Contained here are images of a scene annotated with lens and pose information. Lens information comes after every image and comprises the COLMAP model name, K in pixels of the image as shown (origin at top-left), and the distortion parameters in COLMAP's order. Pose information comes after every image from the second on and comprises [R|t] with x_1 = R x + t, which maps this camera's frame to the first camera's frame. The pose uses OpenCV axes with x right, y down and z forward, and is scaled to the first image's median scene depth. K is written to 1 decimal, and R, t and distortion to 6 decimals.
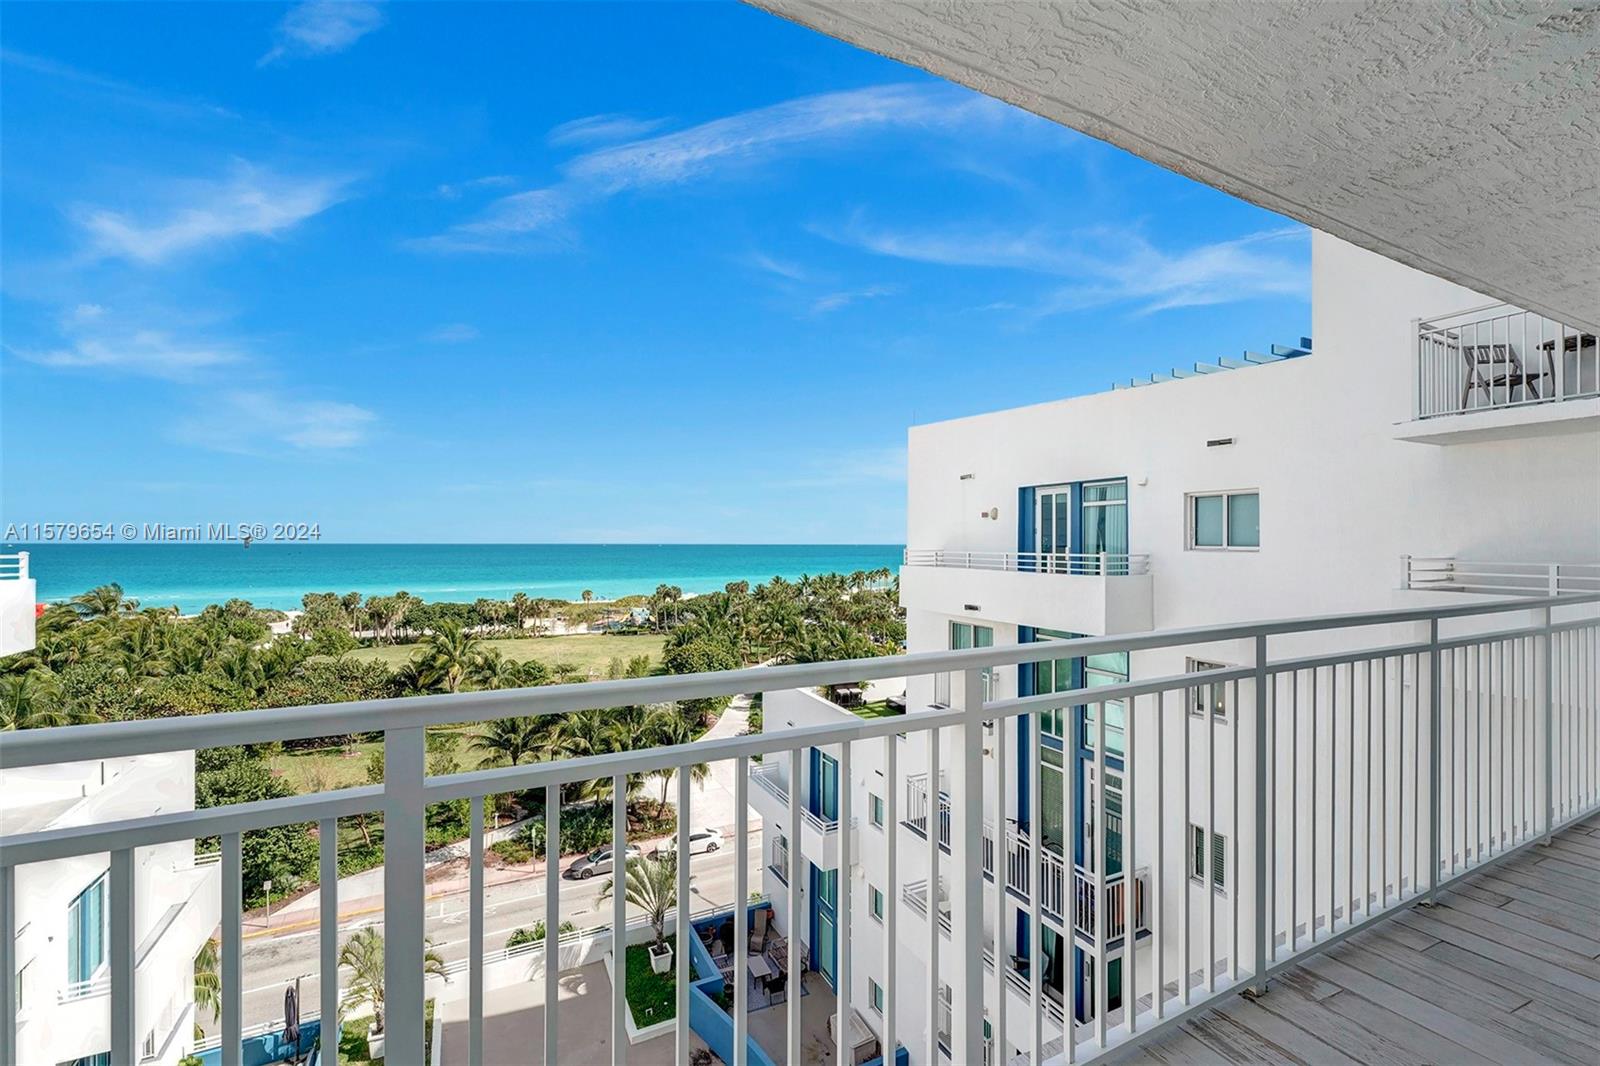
lens RADIAL K [[663.4, 0, 794.3], [0, 663.4, 538.3], [0, 0, 1]] dist [-0.003058, 0.000121]
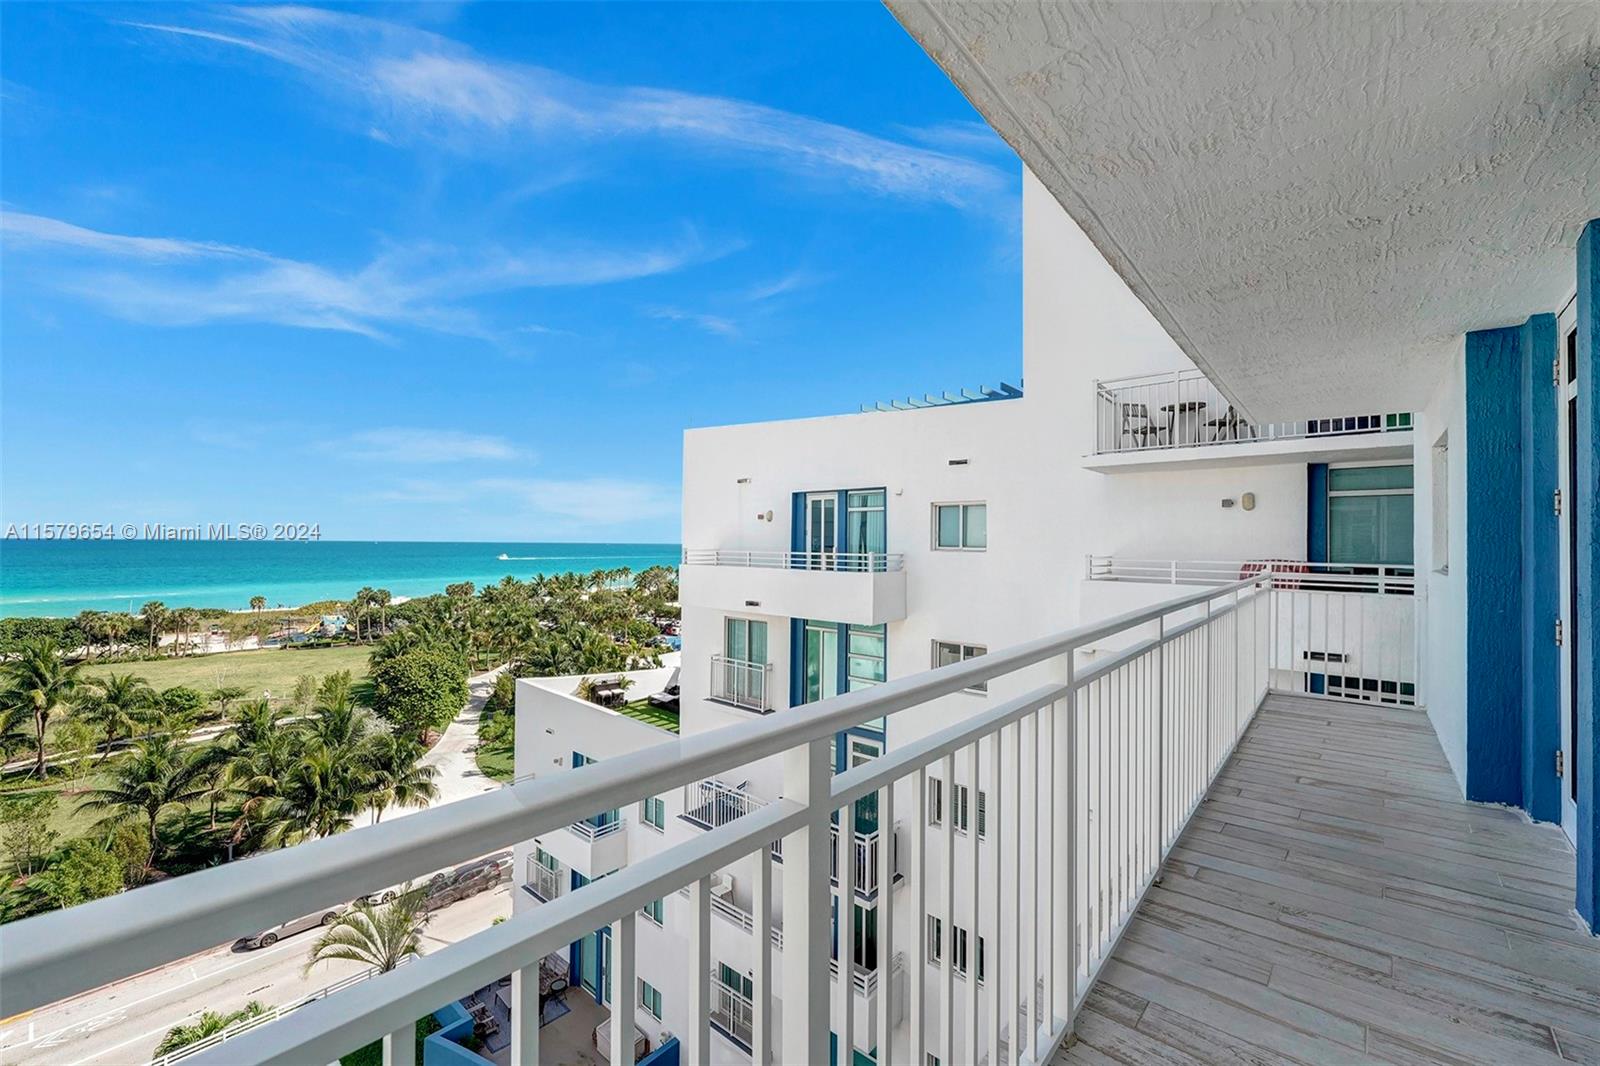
lens RADIAL K [[649.9, 0, 792.9], [0, 649.9, 534.4], [0, 0, 1]] dist [-0.002189, -0.000105]
pose [[0.923405, 0.011799, 0.383644, -0.023527], [-0.010068, 0.999928, -0.006520, -0.000198], [-0.383694, 0.002158, 0.923458, 0.002824]]
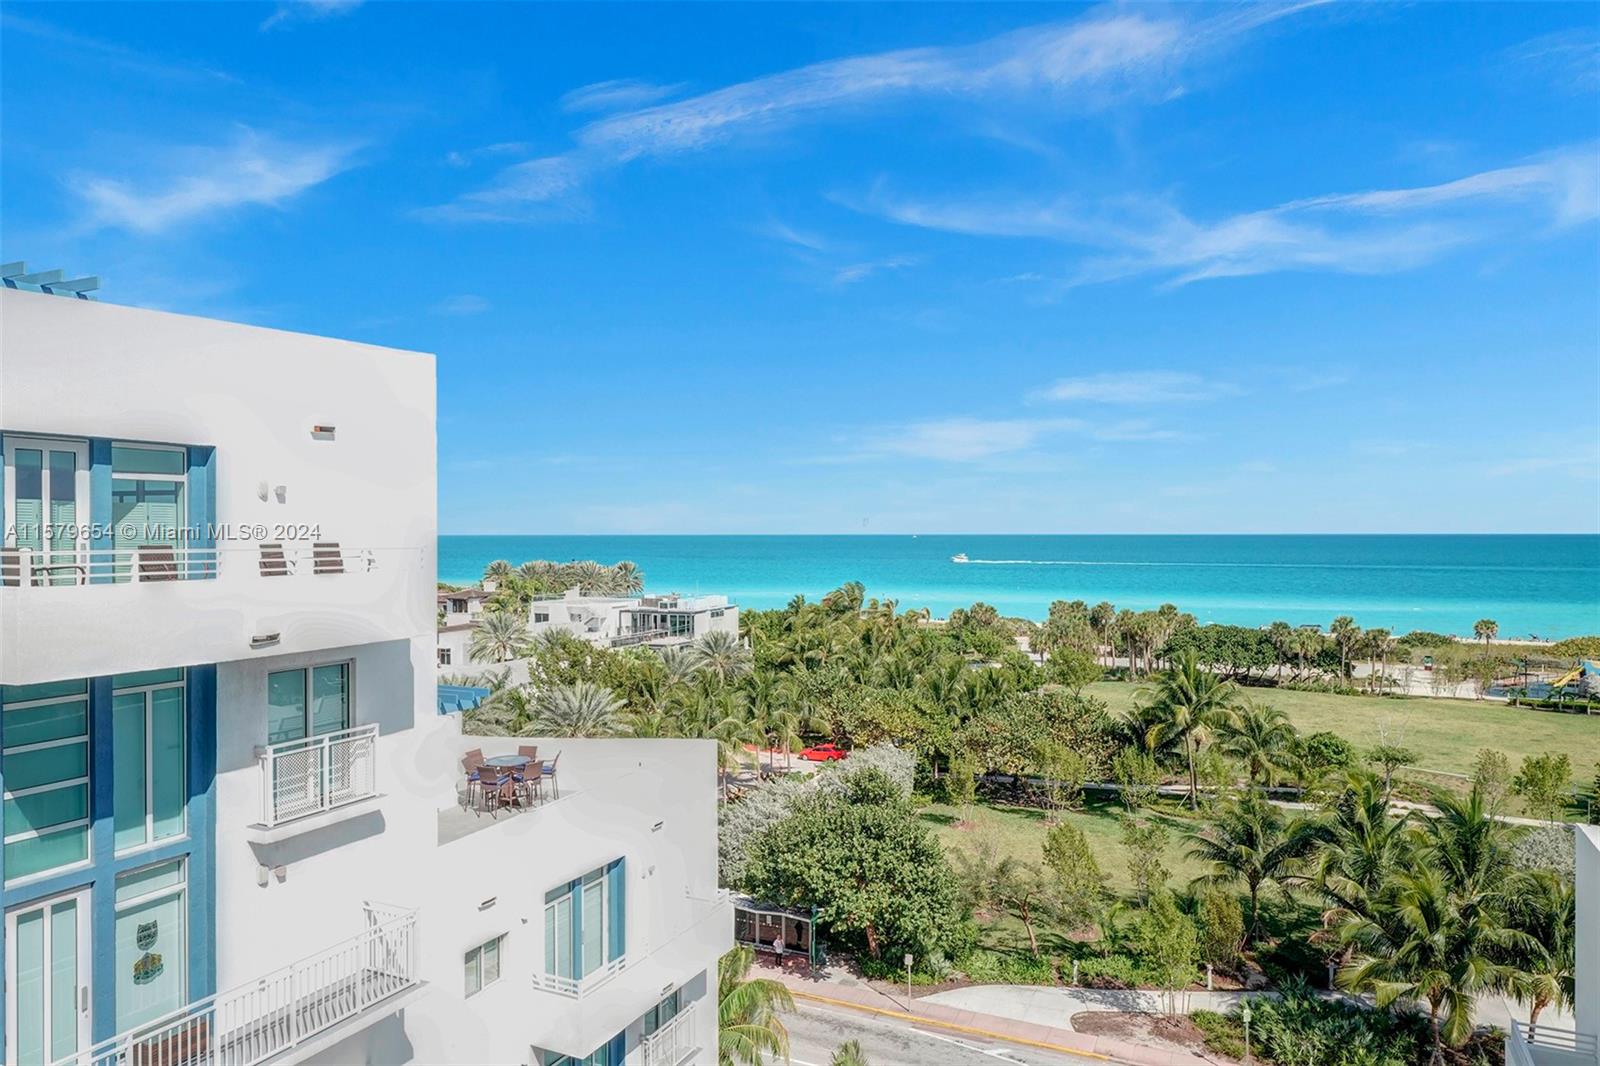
lens RADIAL K [[1065.4, 0, 809.9], [0, 1065.4, 537.2], [0, 0, 1]] dist [-0.003069, 0.002070]
pose [[0.606270, 0.000510, -0.795258, 0.119679], [0.008181, 0.999943, 0.006879, 0.000486], [0.795217, -0.010677, 0.606232, 0.092467]]
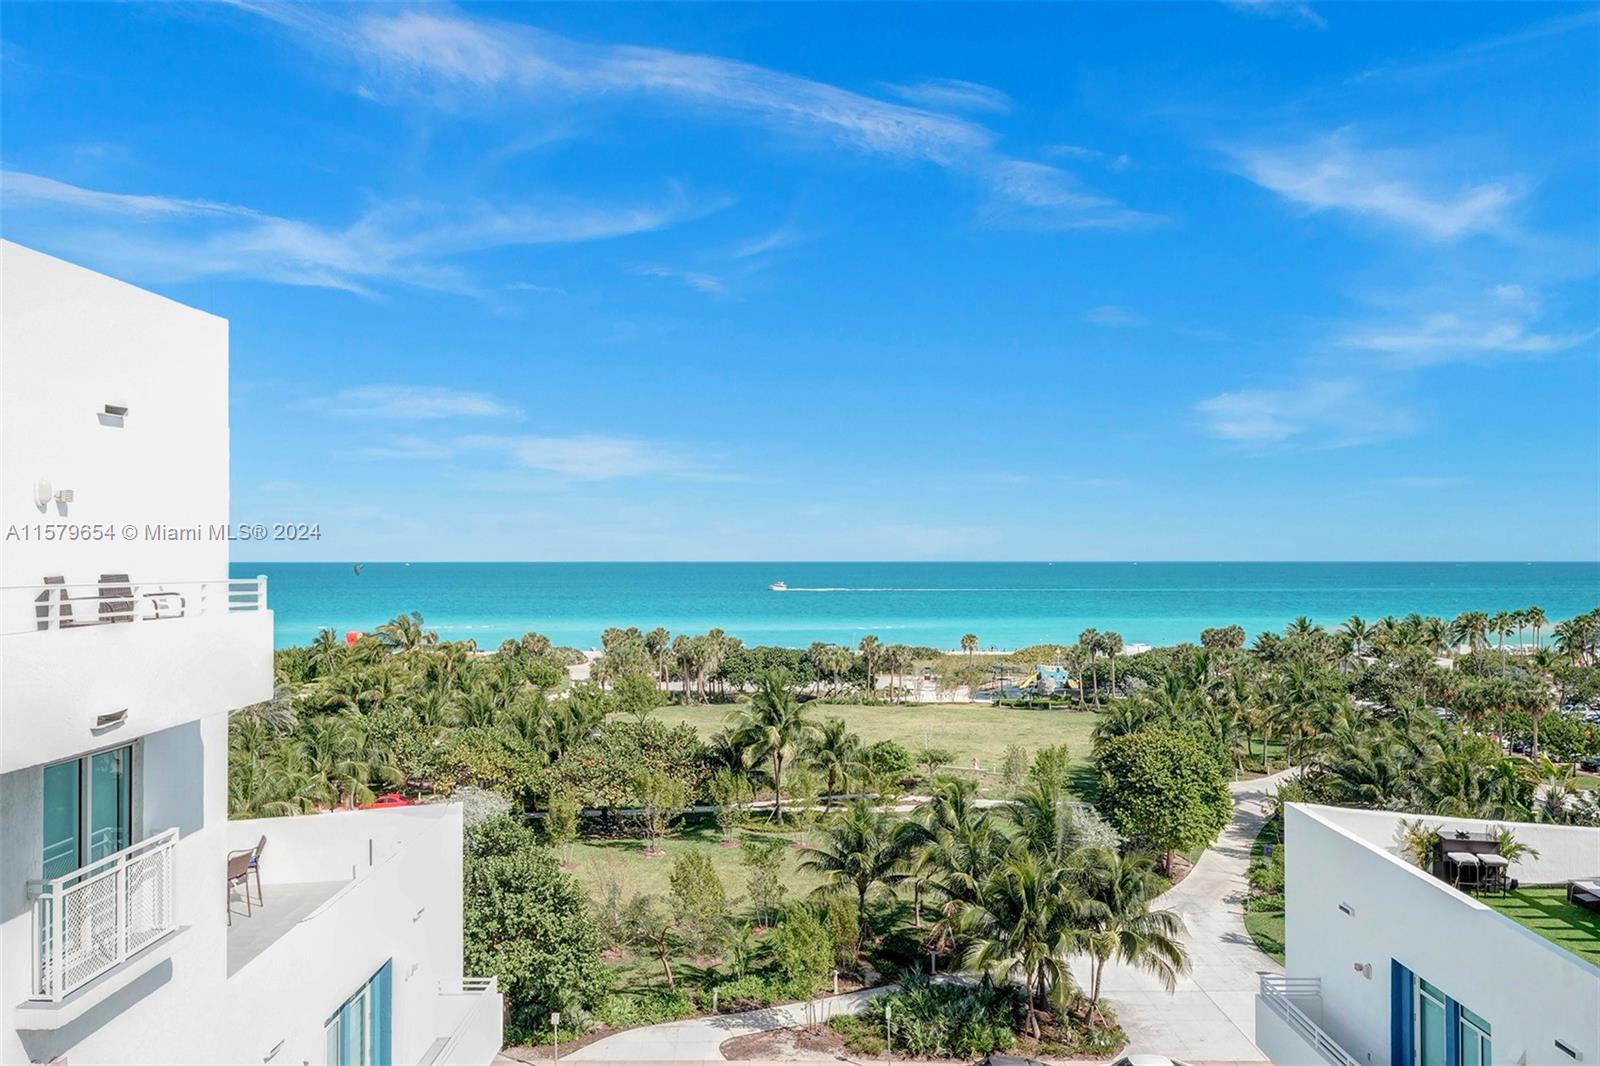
lens RADIAL K [[1065.8, 0, 787.3], [0, 1065.8, 548.7], [0, 0, 1]] dist [-0.001839, 0.001208]
pose [[0.890698, -0.007446, -0.454535, -0.007374], [0.005927, 0.999971, -0.004767, -0.000247], [0.454557, 0.001552, 0.890716, 0.032424]]
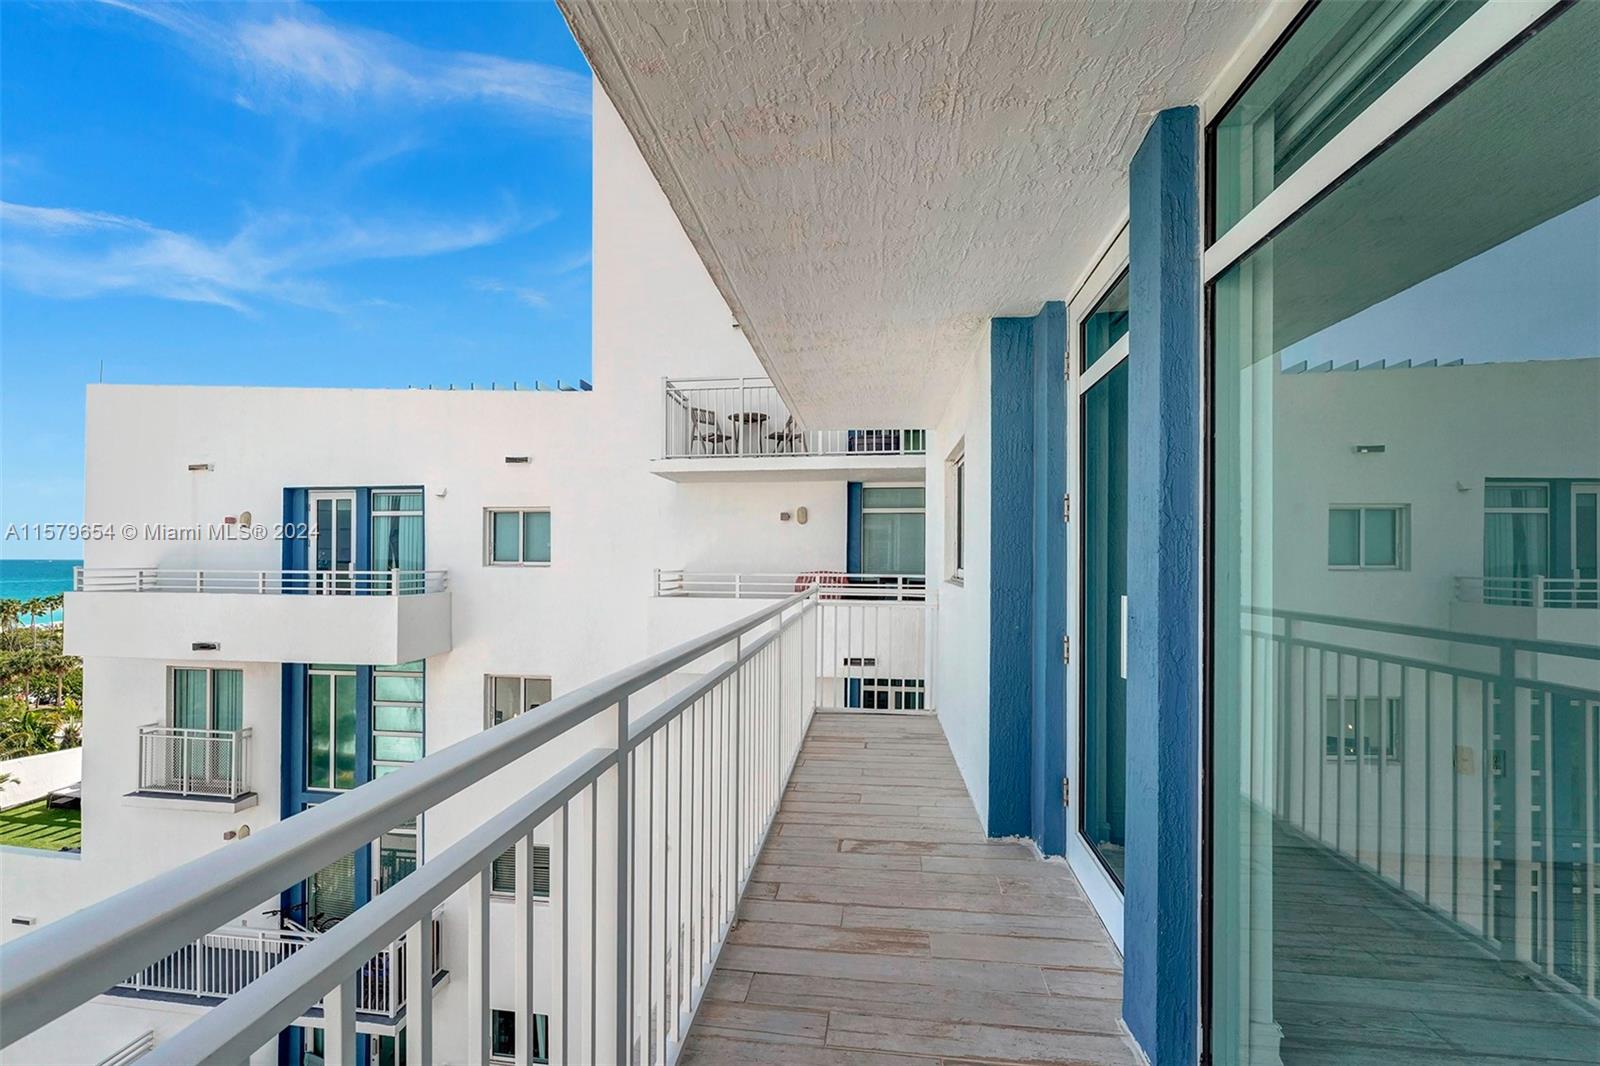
lens RADIAL K [[651.9, 0, 782.1], [0, 651.9, 558.8], [0, 0, 1]] dist [-0.000089, 0.000092]
pose [[0.567419, 0.001471, 0.823428, 0.011862], [-0.008134, 0.999960, 0.003818, 0.000036], [-0.823389, -0.008864, 0.567408, 0.023097]]
